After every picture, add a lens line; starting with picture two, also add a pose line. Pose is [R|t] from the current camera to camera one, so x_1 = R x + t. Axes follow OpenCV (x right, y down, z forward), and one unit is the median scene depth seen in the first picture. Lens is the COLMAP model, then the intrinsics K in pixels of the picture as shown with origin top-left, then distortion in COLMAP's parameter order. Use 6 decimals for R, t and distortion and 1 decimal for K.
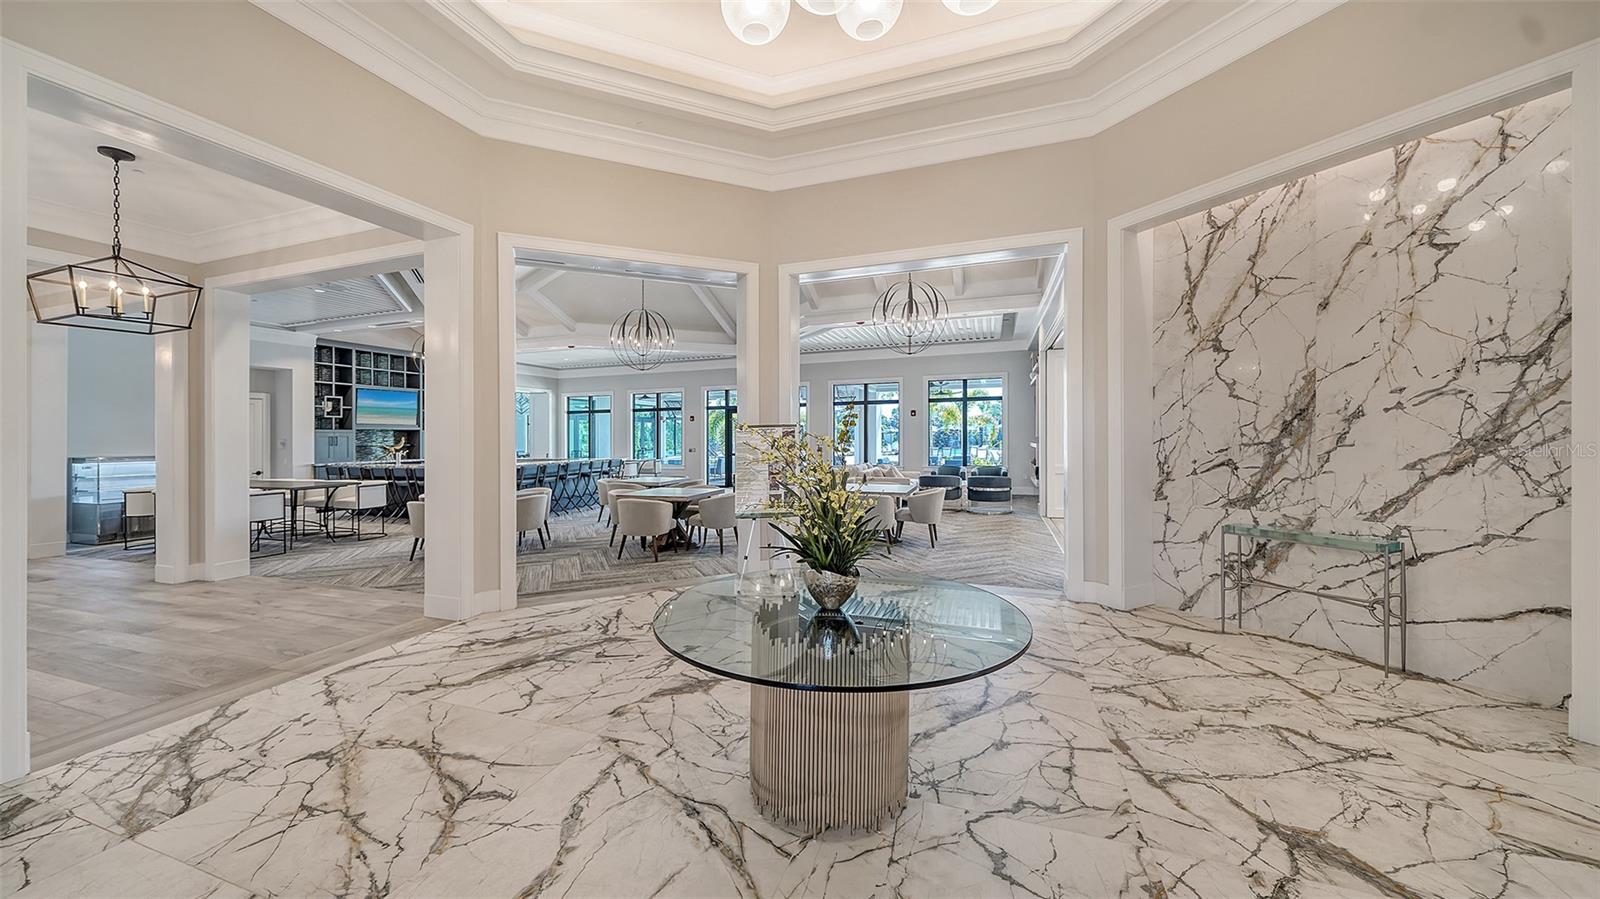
lens RADIAL K [[554.9, 0, 793.5], [0, 554.9, 441.6], [0, 0, 1]] dist [0.000196, -0.000243]
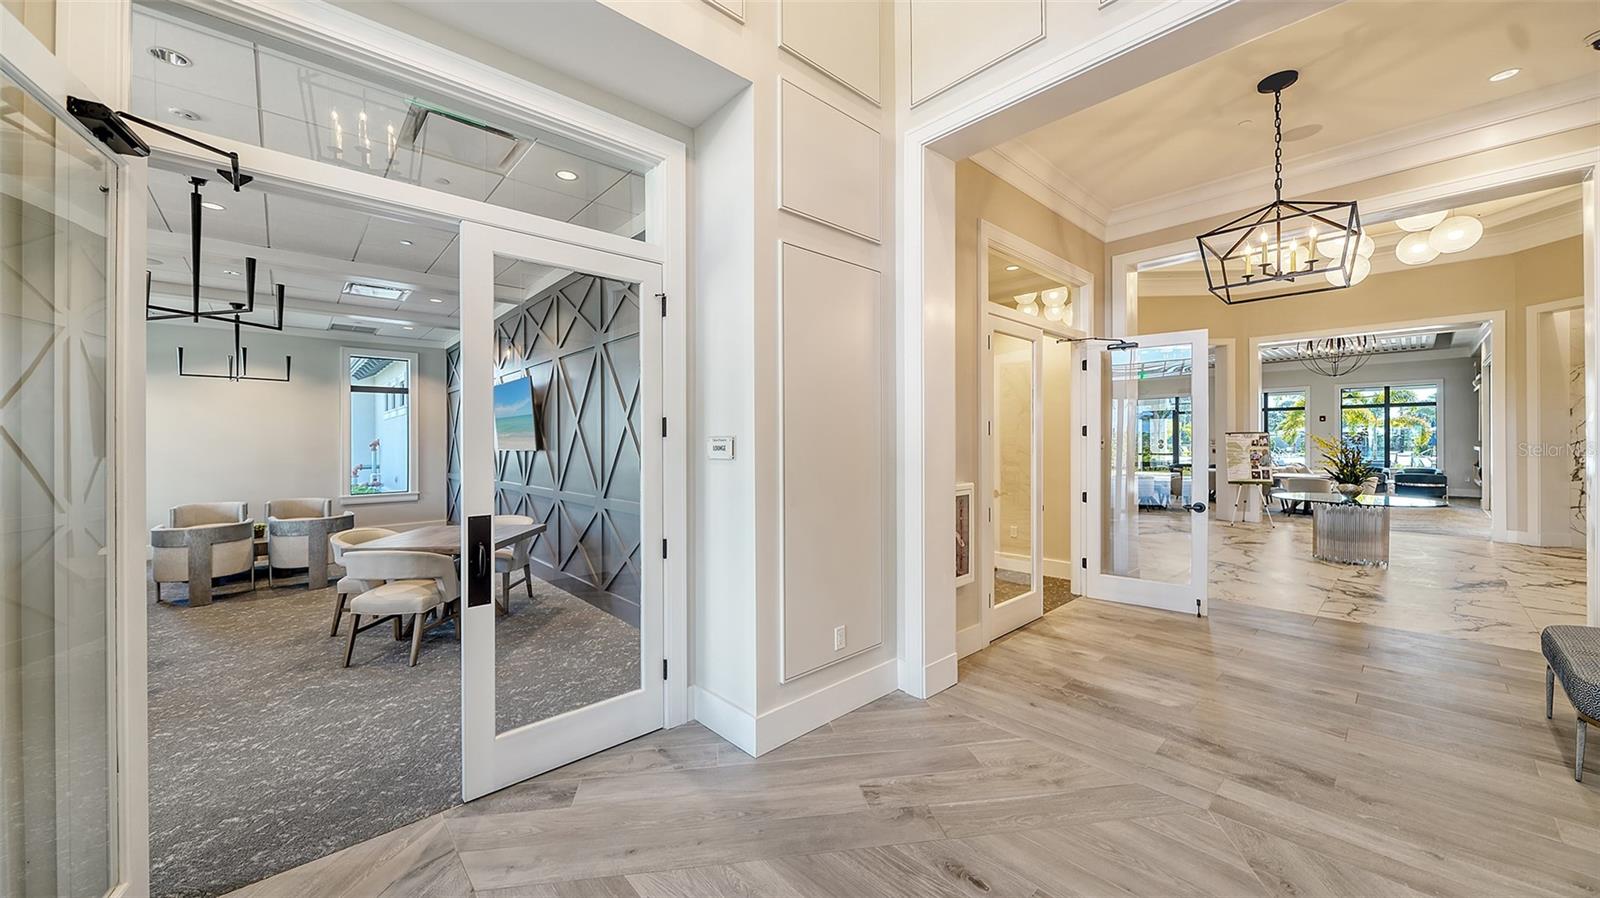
lens RADIAL K [[554.9, 0, 808.1], [0, 554.9, 436.7], [0, 0, 1]] dist [0.000196, -0.000243]
pose [[0.883057, 0.004743, -0.469242, -0.218513], [-0.010727, 0.999892, -0.010080, 0.008190], [0.469143, 0.013935, 0.883012, -0.587501]]
